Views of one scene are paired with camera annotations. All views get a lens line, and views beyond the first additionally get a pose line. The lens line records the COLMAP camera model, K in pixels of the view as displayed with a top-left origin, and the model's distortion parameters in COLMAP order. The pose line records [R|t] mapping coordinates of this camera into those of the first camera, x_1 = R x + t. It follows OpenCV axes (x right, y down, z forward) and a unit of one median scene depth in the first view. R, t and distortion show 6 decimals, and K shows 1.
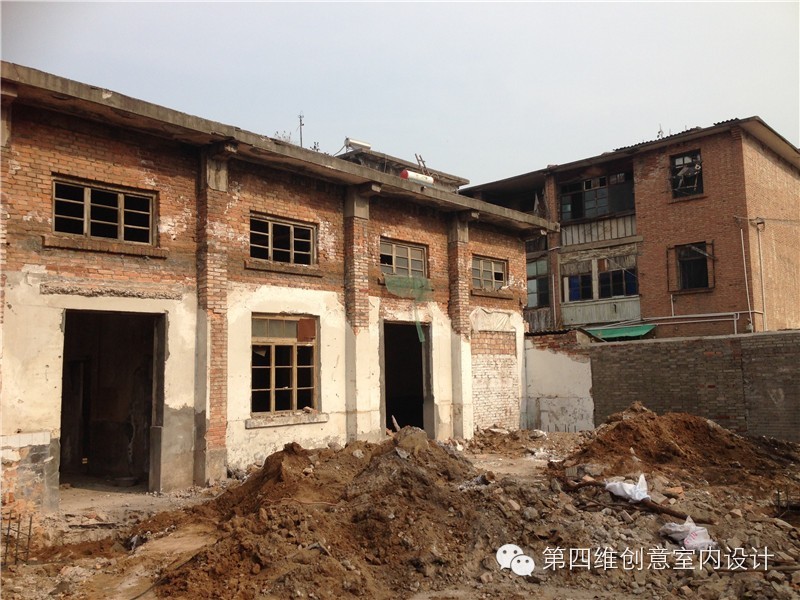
lens RADIAL K [[703.1, 0, 400.0], [0, 703.1, 300.0], [0, 0, 1]] dist [0.002794, 0.001443]
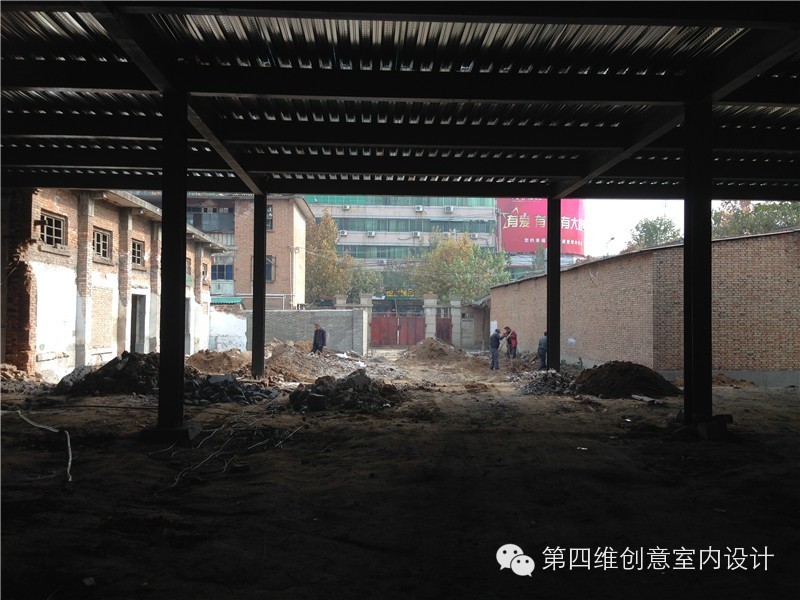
lens RADIAL K [[703.1, 0, 400.0], [0, 703.1, 300.0], [0, 0, 1]] dist [0.002794, 0.001443]
pose [[0.687438, 0.048955, 0.724591, -0.689340], [-0.102373, 0.994295, 0.029947, -0.056840], [-0.718991, -0.094765, 0.688528, -0.554030]]
